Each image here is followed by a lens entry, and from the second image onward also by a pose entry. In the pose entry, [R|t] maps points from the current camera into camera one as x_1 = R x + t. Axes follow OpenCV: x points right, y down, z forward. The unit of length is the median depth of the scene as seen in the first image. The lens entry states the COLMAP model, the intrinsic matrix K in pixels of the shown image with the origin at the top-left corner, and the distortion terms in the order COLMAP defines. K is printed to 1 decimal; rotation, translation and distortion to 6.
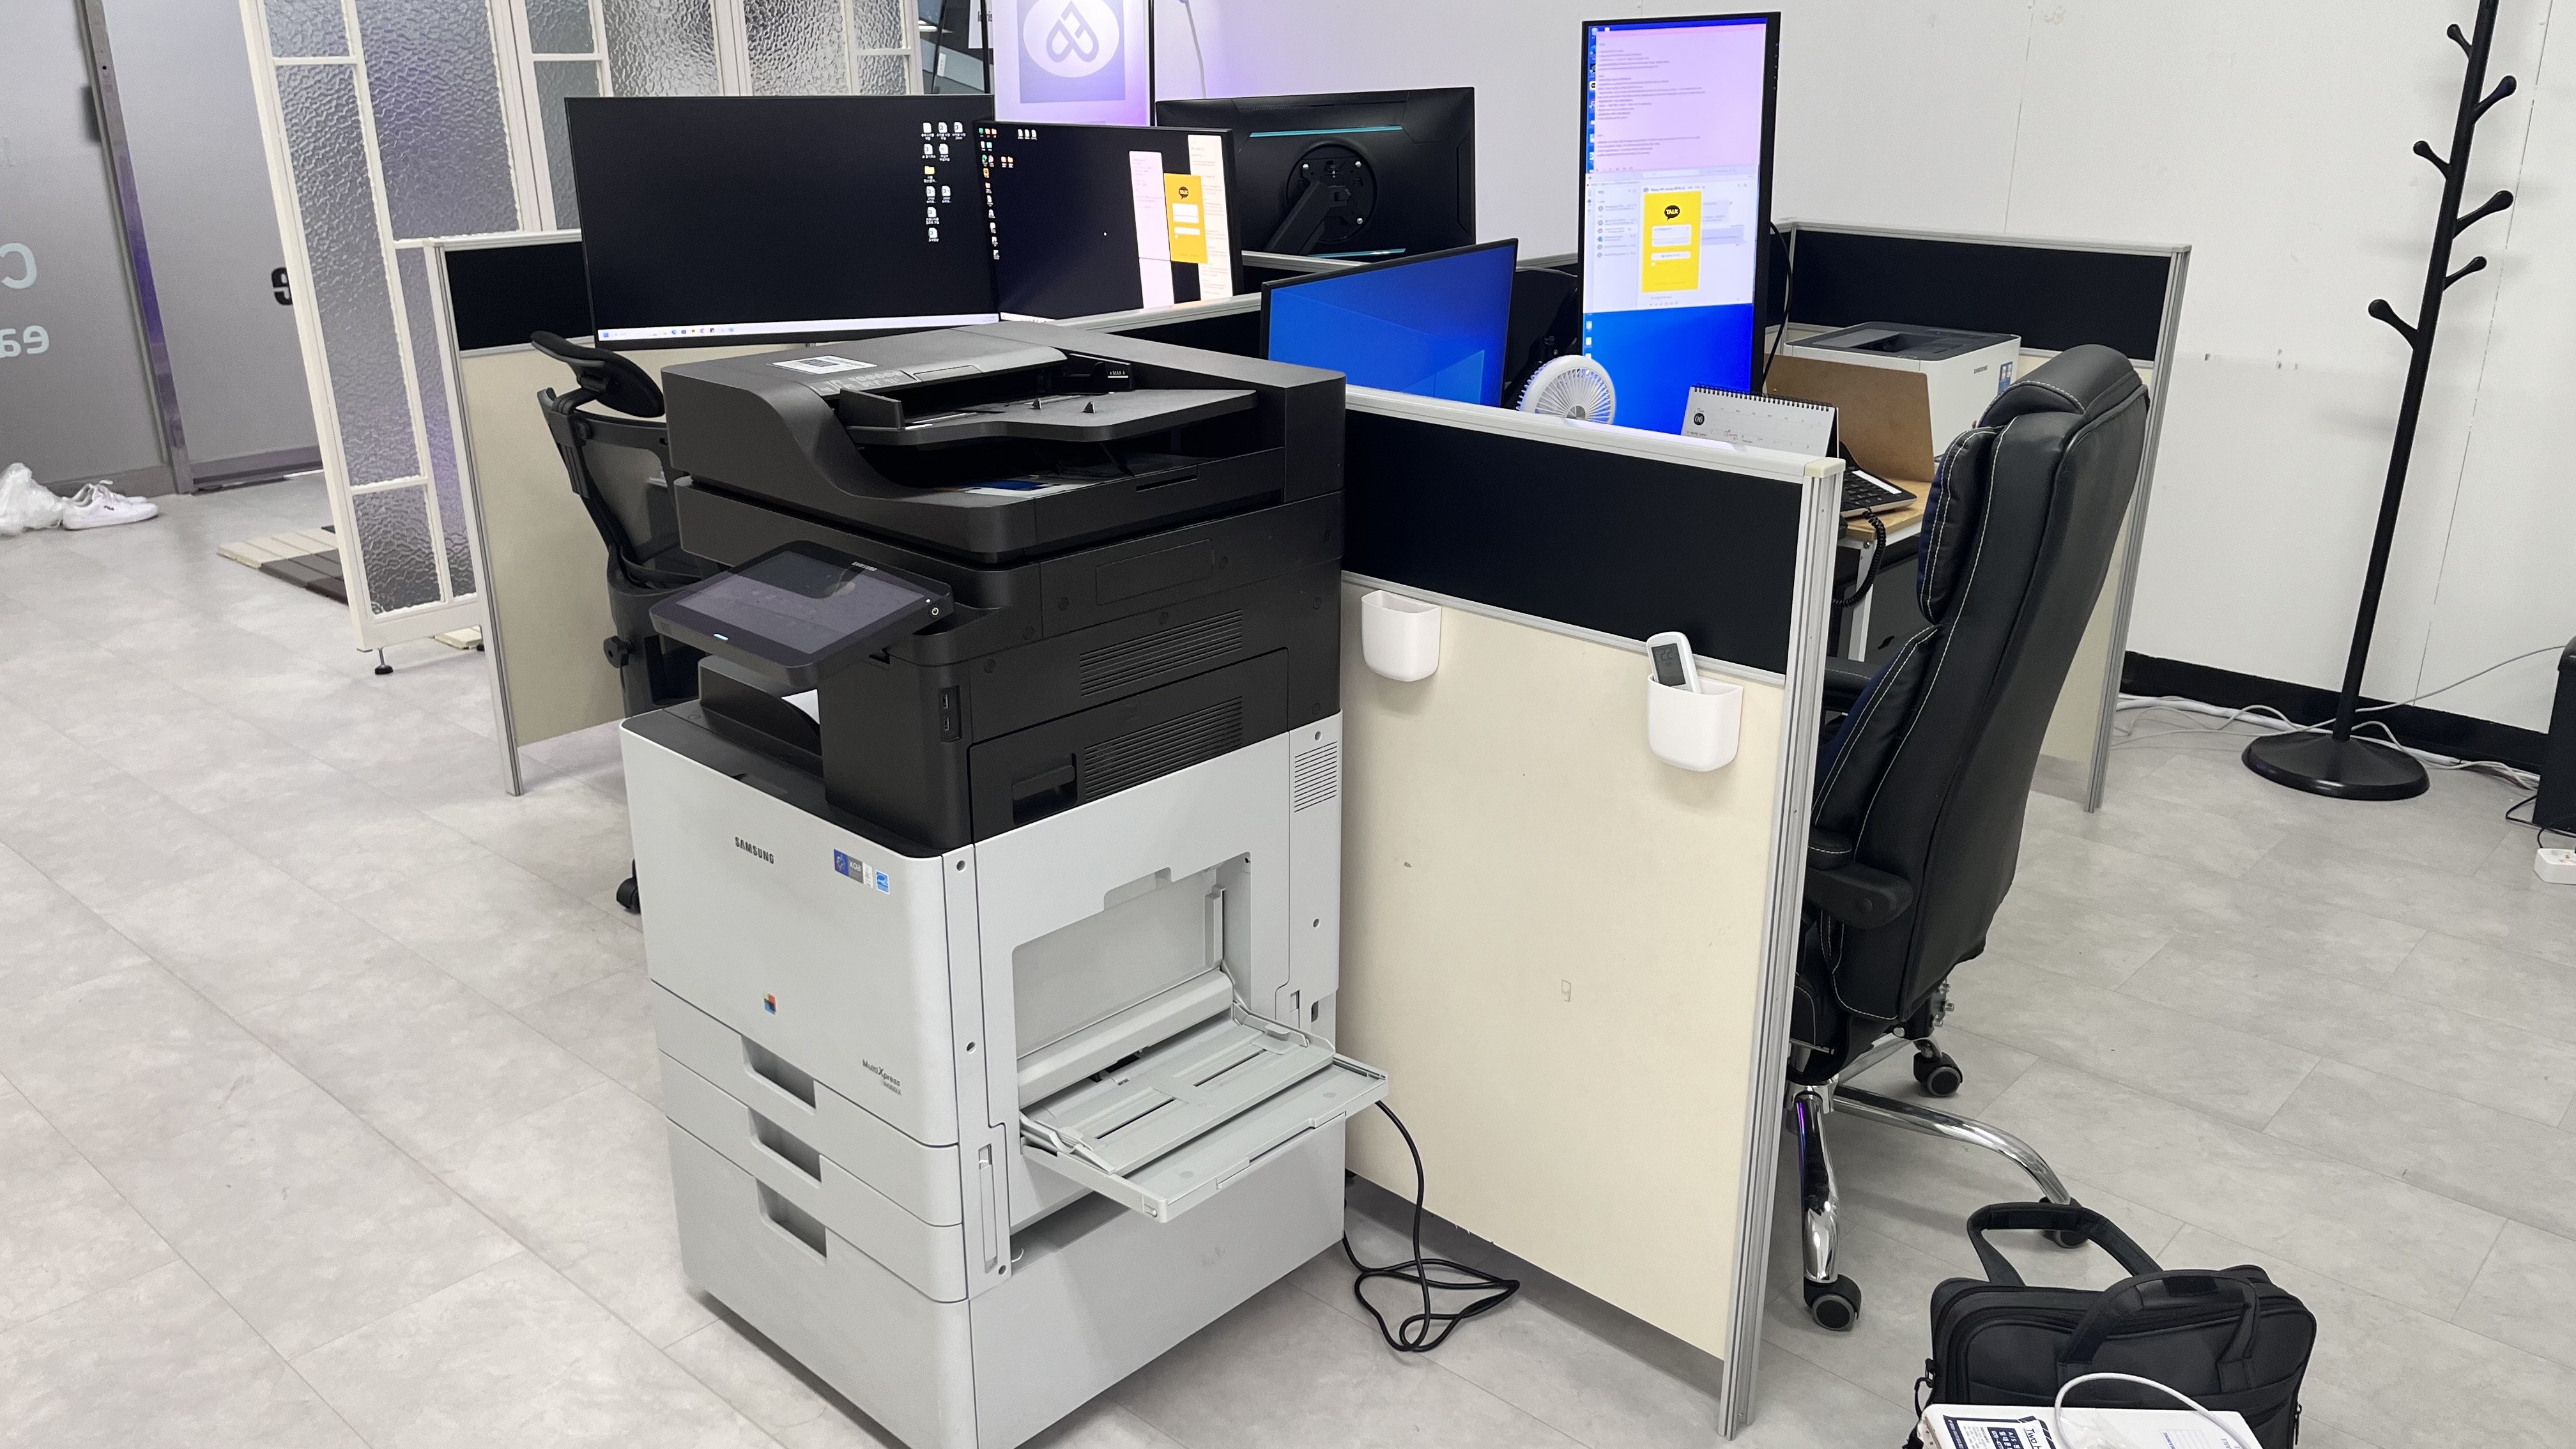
lens RADIAL K [[1951.7, 0, 1288.0], [0, 1951.7, 724.5], [0, 0, 1]] dist [-0.000067, -0.004987]
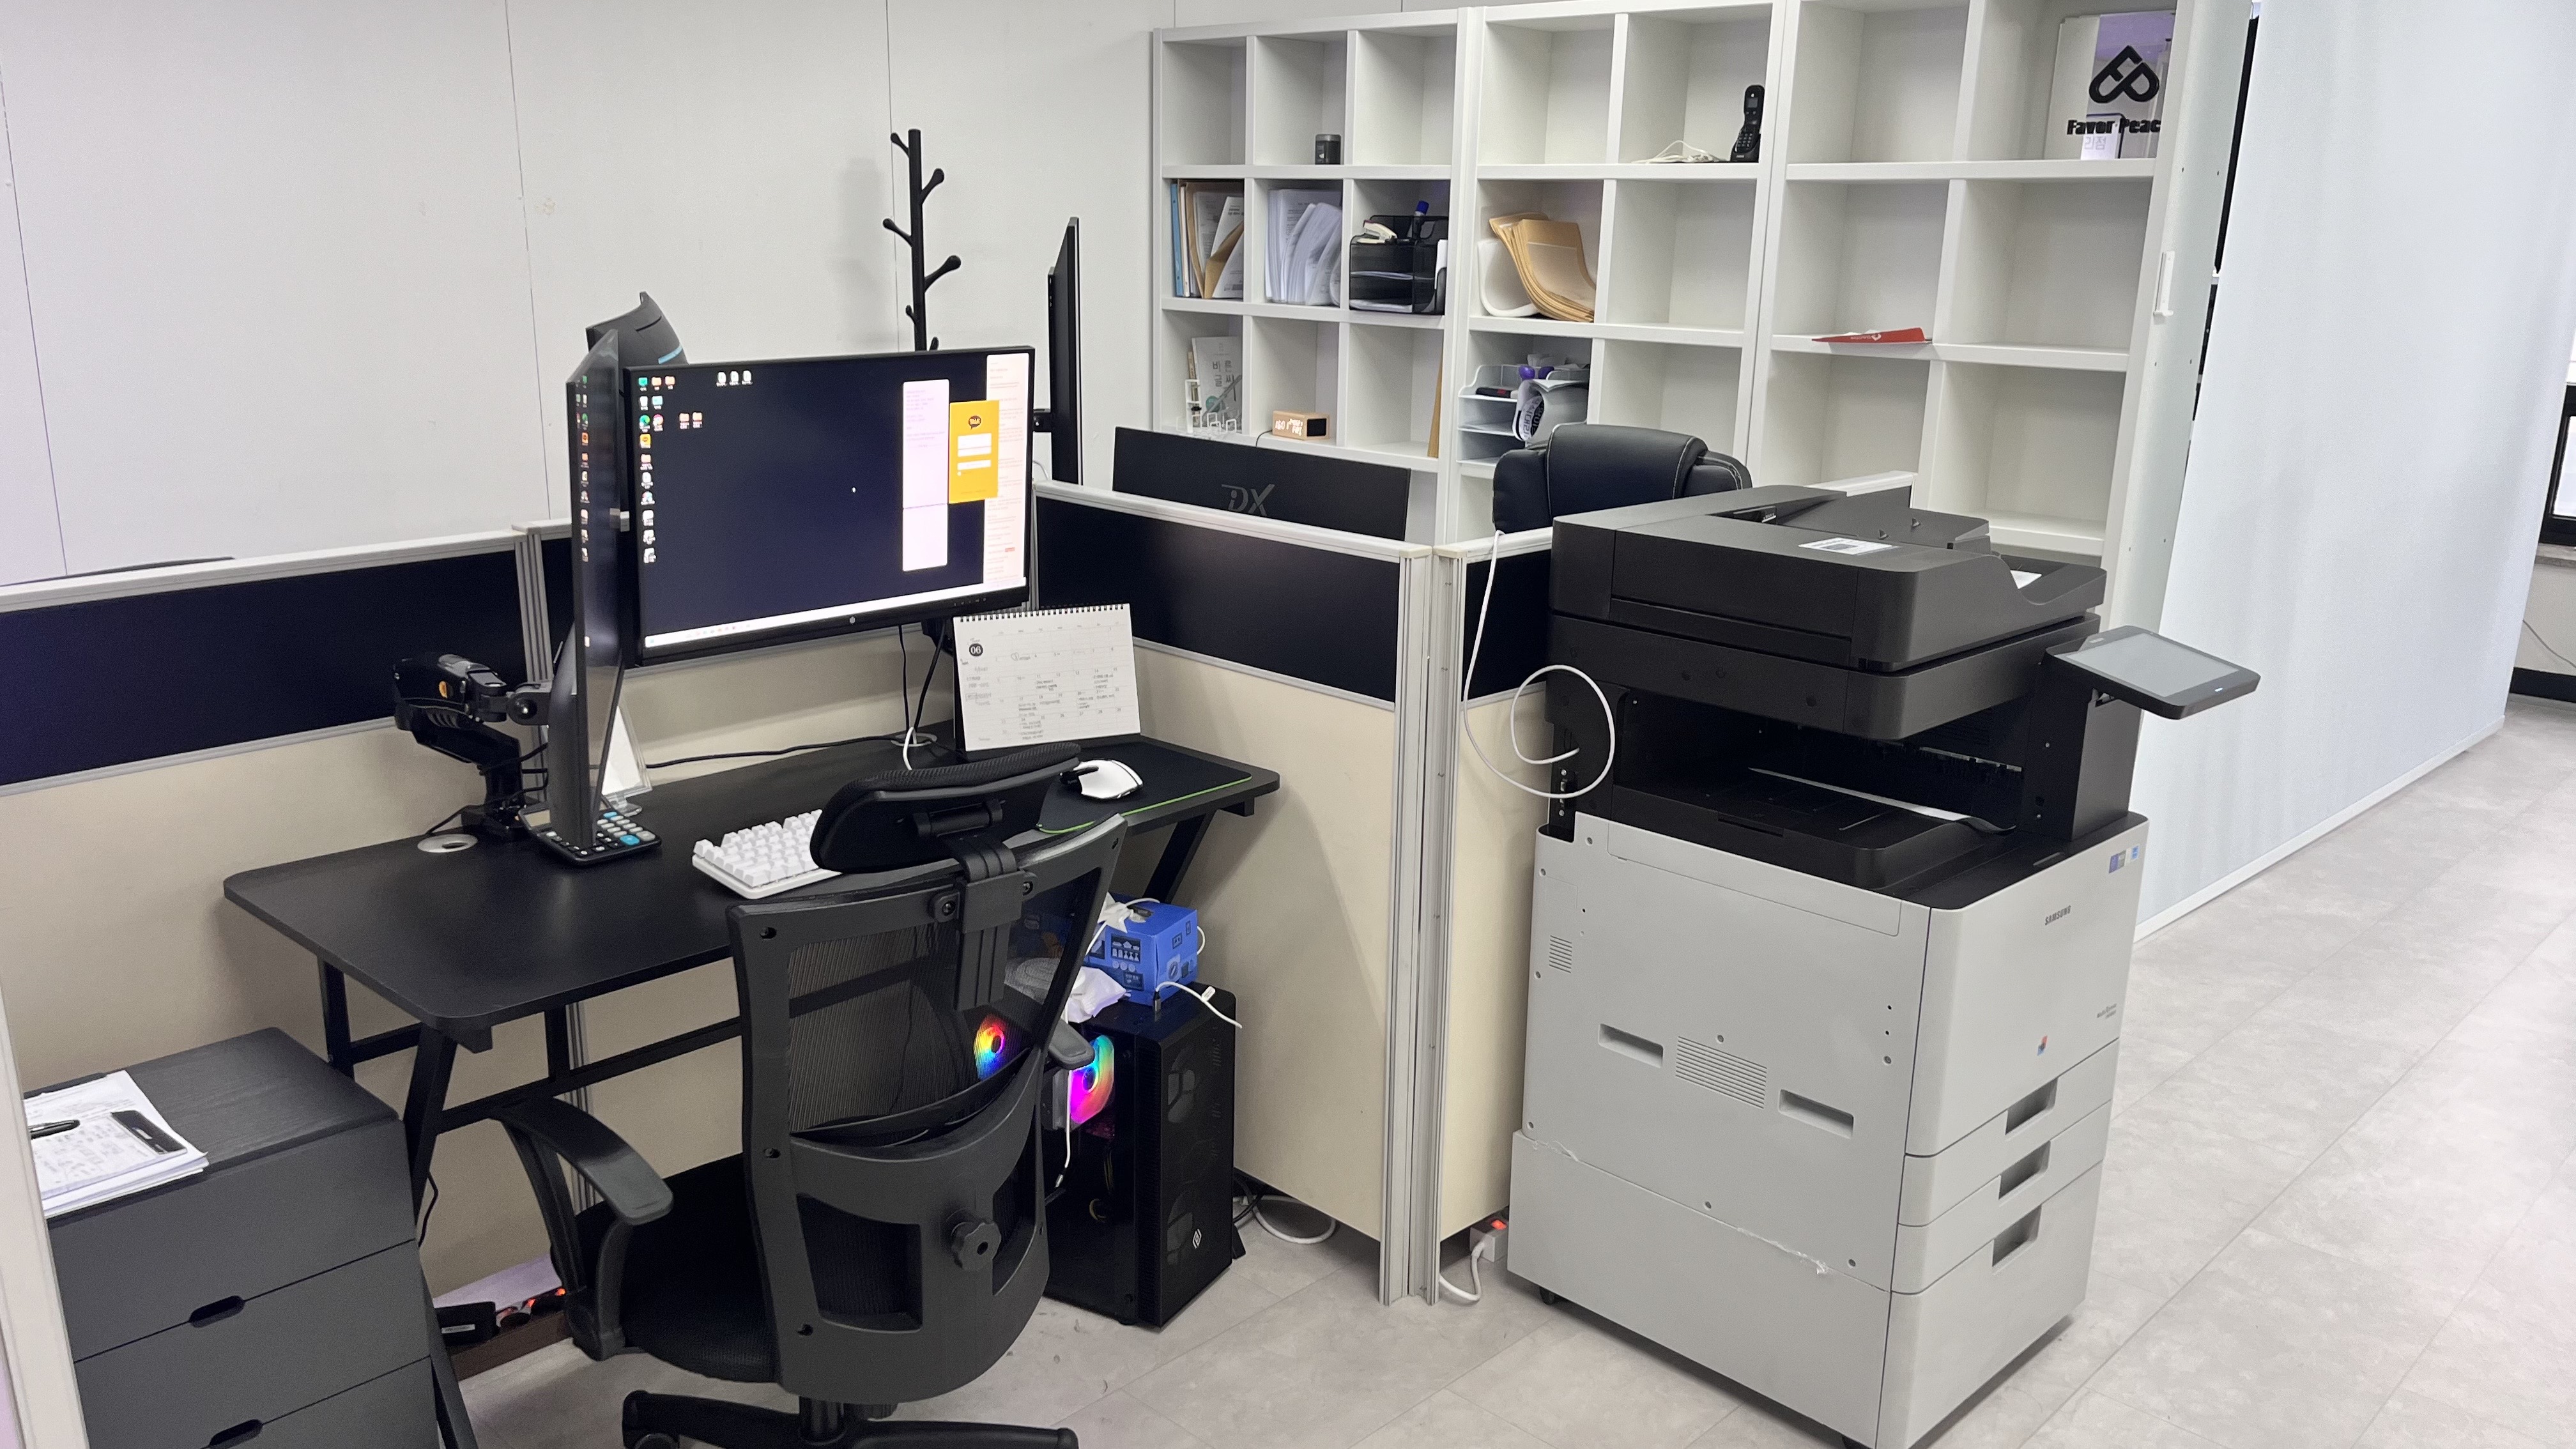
lens RADIAL K [[1937.6, 0, 1396.9], [0, 1937.6, 736.1], [0, 0, 1]] dist [0.037954, -0.001413]
pose [[-0.001624, -0.259505, 0.965740, -0.927262], [0.327019, 0.912505, 0.245750, -0.296673], [-0.945016, 0.316215, 0.083381, 0.796708]]
